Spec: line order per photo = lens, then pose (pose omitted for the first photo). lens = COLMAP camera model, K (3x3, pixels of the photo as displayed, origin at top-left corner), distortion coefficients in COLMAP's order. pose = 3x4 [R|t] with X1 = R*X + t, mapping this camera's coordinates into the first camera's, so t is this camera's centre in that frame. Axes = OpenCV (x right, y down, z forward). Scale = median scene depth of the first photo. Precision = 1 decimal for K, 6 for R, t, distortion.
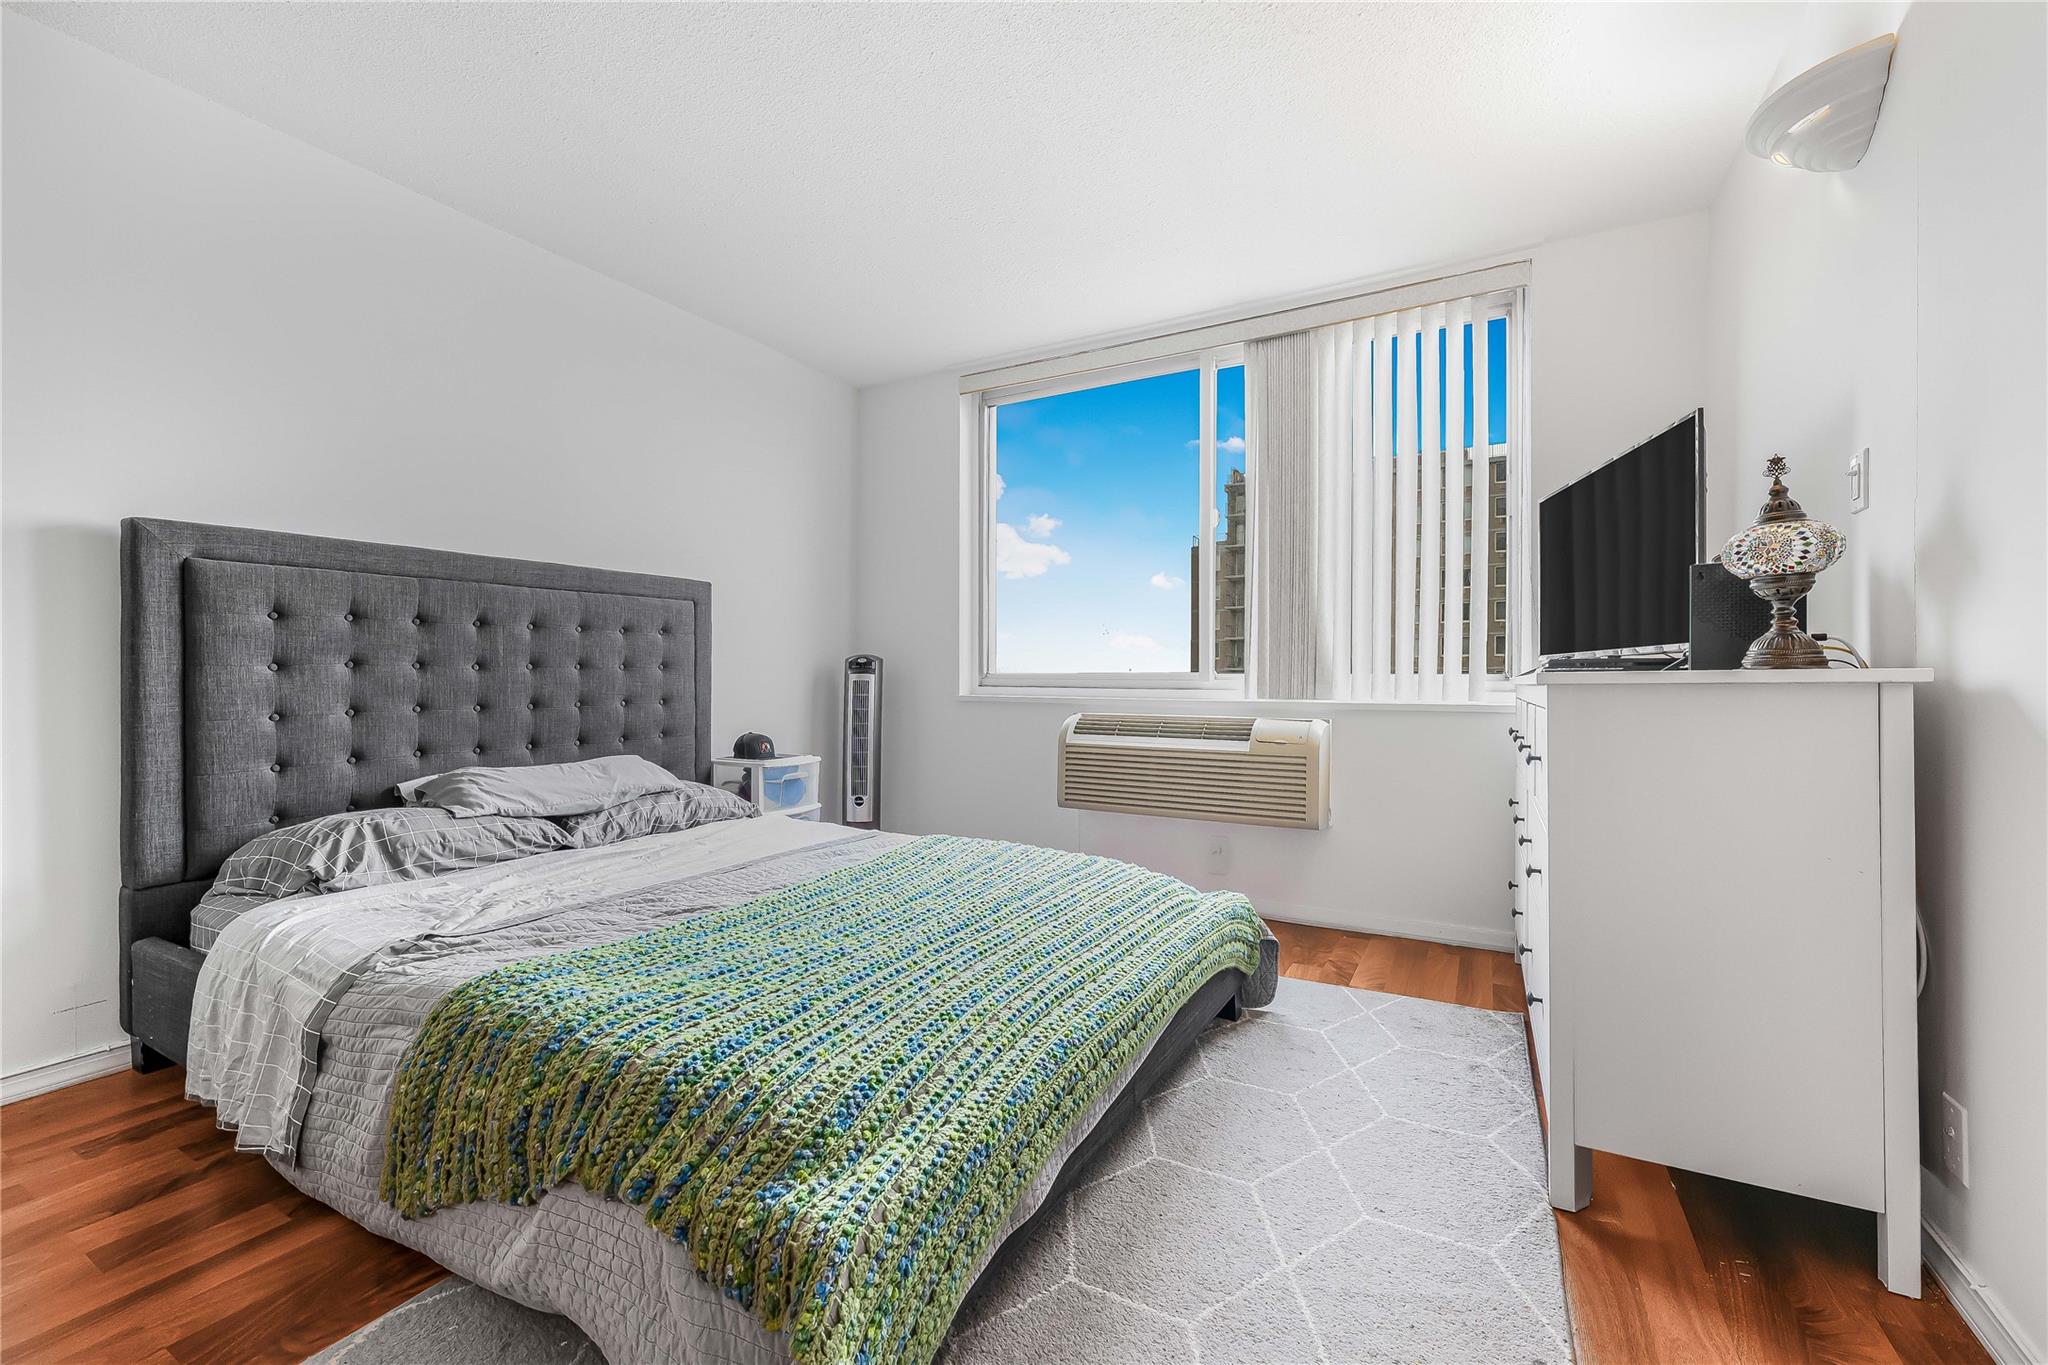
lens RADIAL K [[846.9, 0, 1000.5], [0, 846.9, 689.3], [0, 0, 1]] dist [-0.001089, -0.000037]
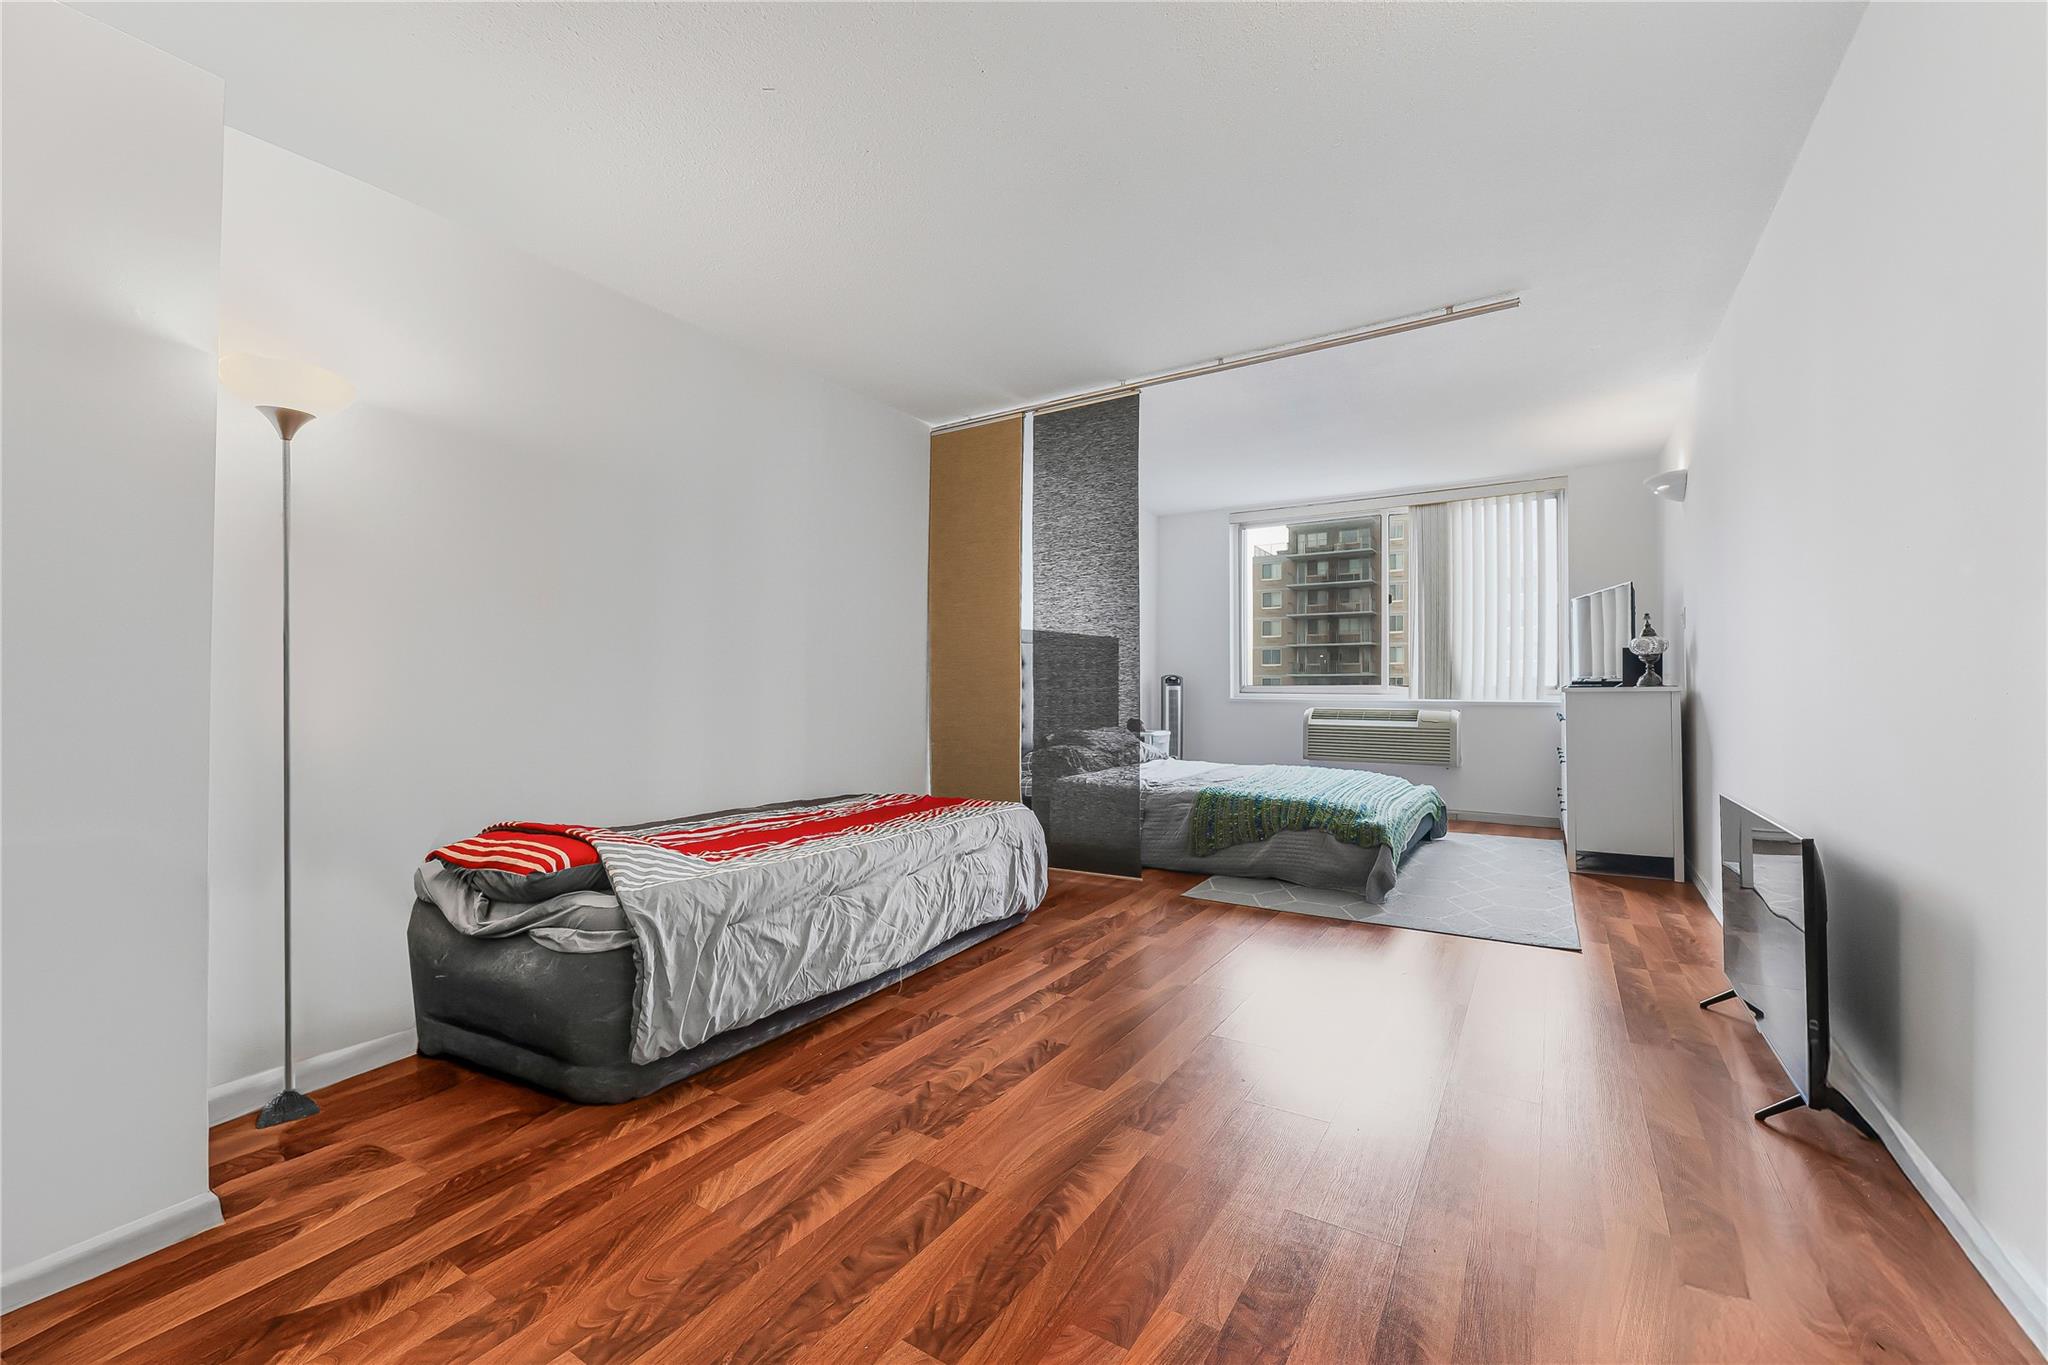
lens RADIAL K [[846.9, 0, 1000.5], [0, 846.9, 689.3], [0, 0, 1]] dist [-0.001089, -0.000037]
pose [[0.998599, -0.003137, -0.052829, -0.672118], [0.002818, 0.999977, -0.006116, -0.002048], [0.052847, 0.005958, 0.998585, -1.182800]]
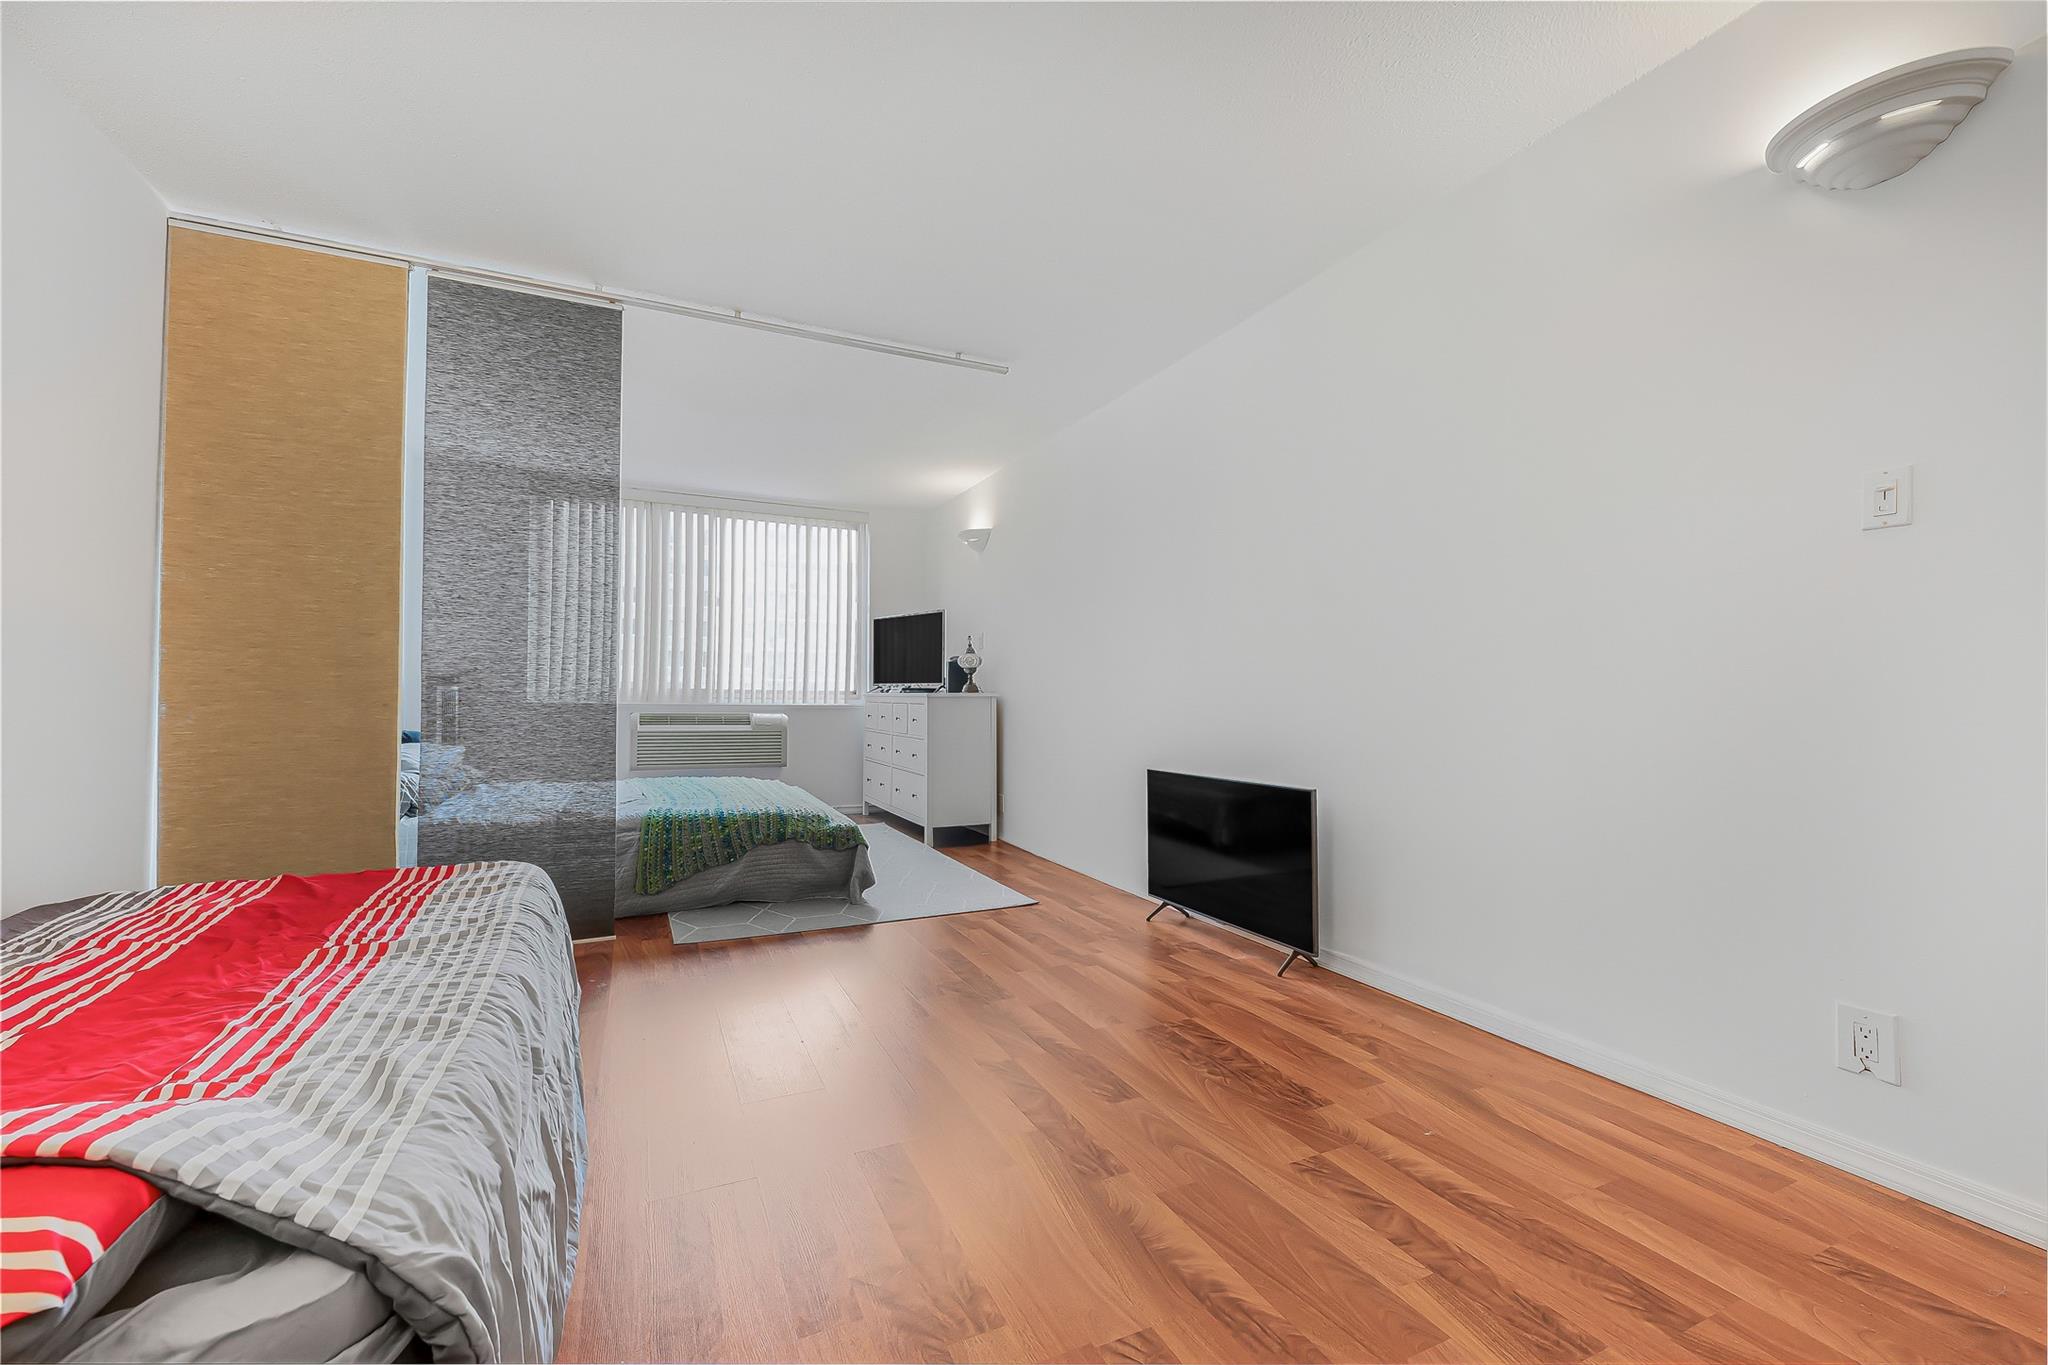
lens RADIAL K [[846.4, 0, 1034.3], [0, 846.4, 689.3], [0, 0, 1]] dist [-0.000938, 0.000104]
pose [[0.557472, 0.008622, 0.830151, -1.179504], [-0.001927, 0.999957, -0.009091, -0.003960], [-0.830194, 0.003469, 0.557464, -0.768484]]
